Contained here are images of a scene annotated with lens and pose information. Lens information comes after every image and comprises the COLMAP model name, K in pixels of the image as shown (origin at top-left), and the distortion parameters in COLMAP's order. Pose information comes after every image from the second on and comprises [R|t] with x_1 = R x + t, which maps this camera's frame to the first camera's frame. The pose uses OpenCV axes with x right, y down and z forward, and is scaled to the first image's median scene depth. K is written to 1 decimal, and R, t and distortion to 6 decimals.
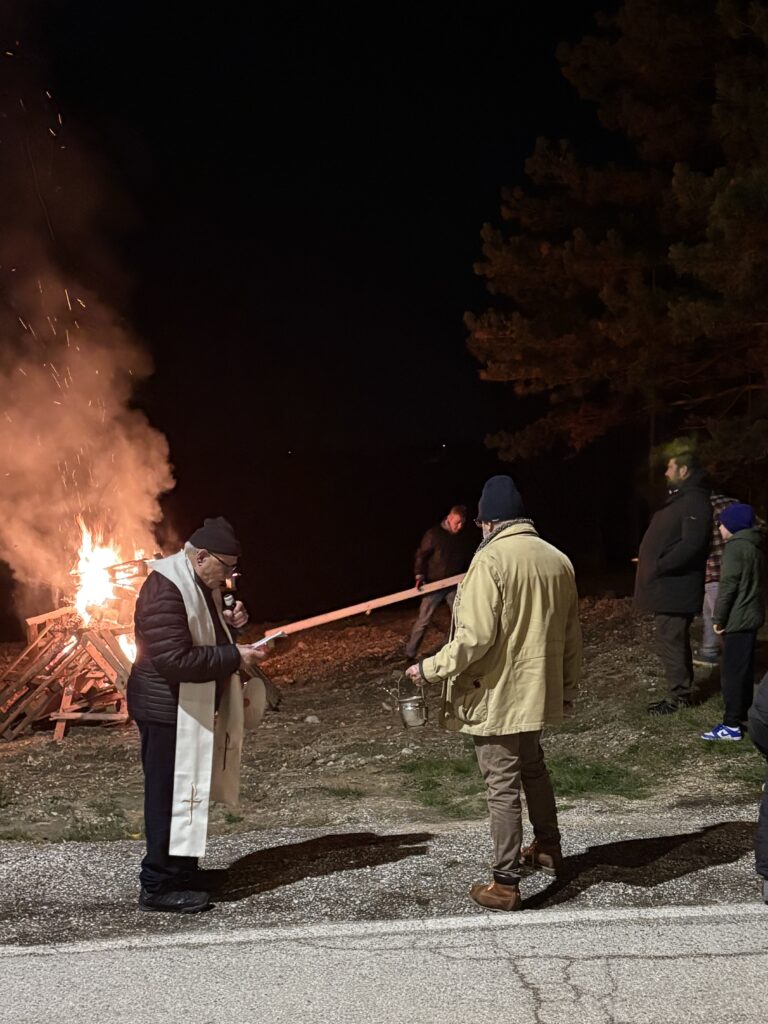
lens RADIAL K [[1535.5, 0, 383.4], [0, 1535.5, 513.6], [0, 0, 1]] dist [0.112860, 0.000000]
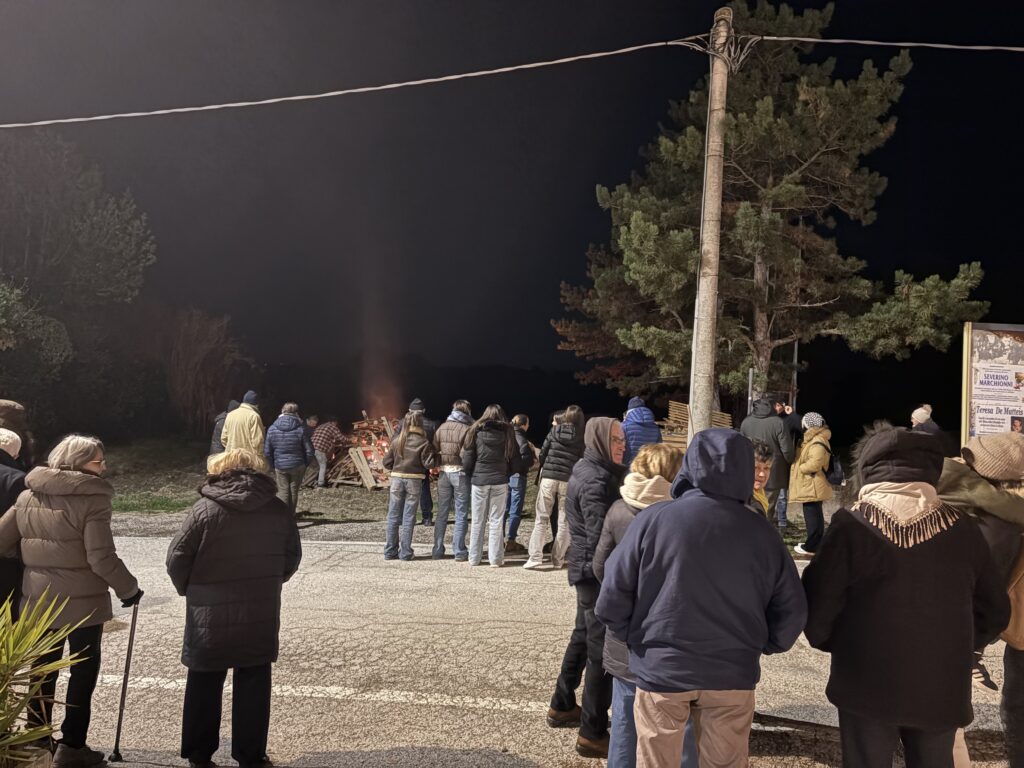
lens RADIAL K [[779.4, 0, 512.2], [0, 779.4, 385.0], [0, 0, 1]] dist [0.020992, 0.012644]
pose [[0.981837, 0.036021, -0.186278, 0.211402], [-0.040178, 0.999020, -0.018590, -0.009736], [0.185426, 0.025737, 0.982321, -0.143990]]
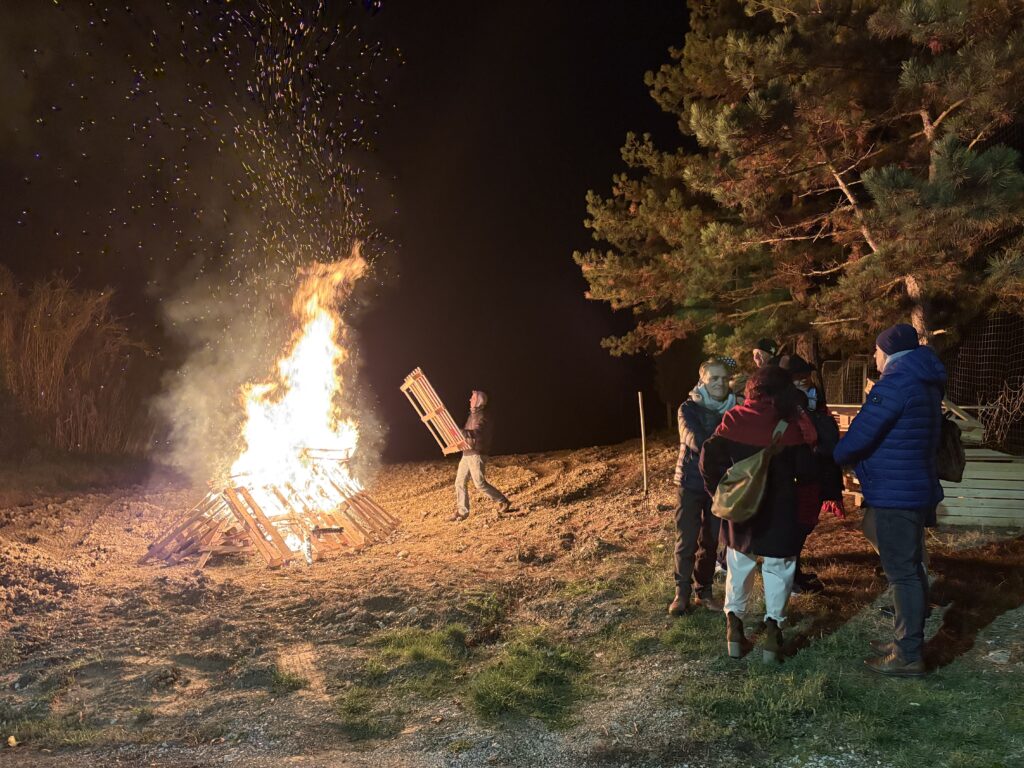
lens RADIAL K [[779.4, 0, 511.8], [0, 779.4, 382.5], [0, 0, 1]] dist [0.020992, 0.012644]
pose [[0.990908, -0.000589, -0.134539, 0.091602], [-0.000614, 0.999960, -0.008895, -0.001831], [0.134539, 0.008897, 0.990868, 0.263547]]
